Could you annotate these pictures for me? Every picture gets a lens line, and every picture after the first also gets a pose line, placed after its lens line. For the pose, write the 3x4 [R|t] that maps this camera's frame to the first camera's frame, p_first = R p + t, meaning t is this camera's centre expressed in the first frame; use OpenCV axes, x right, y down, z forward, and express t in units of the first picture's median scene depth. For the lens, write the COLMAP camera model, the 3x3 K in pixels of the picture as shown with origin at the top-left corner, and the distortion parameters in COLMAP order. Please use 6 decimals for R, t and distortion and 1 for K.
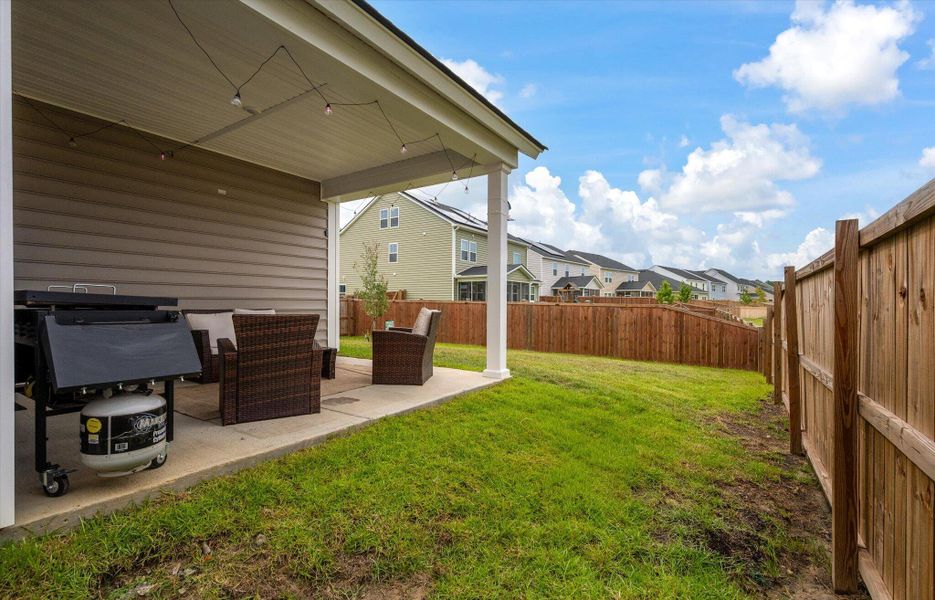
lens RADIAL K [[414.9, 0, 469.1], [0, 414.9, 302.8], [0, 0, 1]] dist [-0.001654, -0.000123]
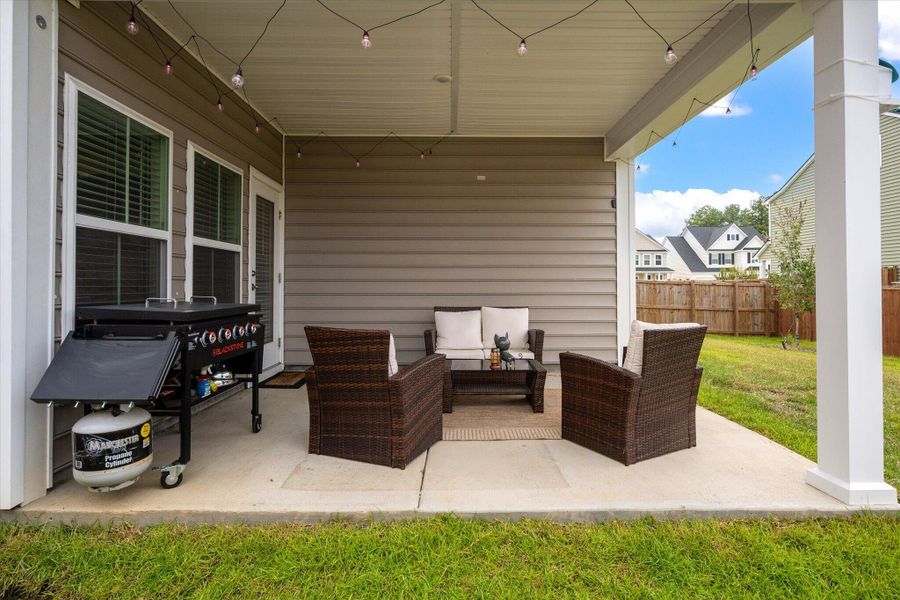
lens RADIAL K [[453.3, 0, 450.6], [0, 453.3, 283.3], [0, 0, 1]] dist [-0.003877, -0.000809]
pose [[0.557934, -0.009817, -0.829828, 0.253438], [0.006081, 0.999952, -0.007740, -0.034749], [0.829863, -0.000728, 0.557966, 0.493652]]
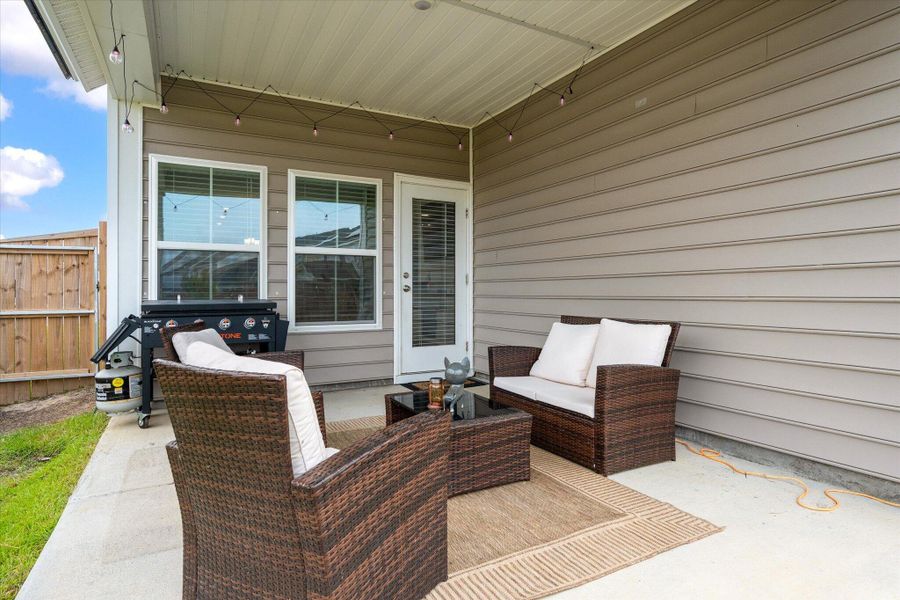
lens RADIAL K [[486.0, 0, 452.3], [0, 486.0, 294.5], [0, 0, 1]] dist [-0.005367, -0.000656]
pose [[-0.453450, 0.001872, -0.891280, 0.109996], [0.004668, 0.999989, -0.000274, -0.021003], [0.891270, -0.004285, -0.453454, 1.373658]]
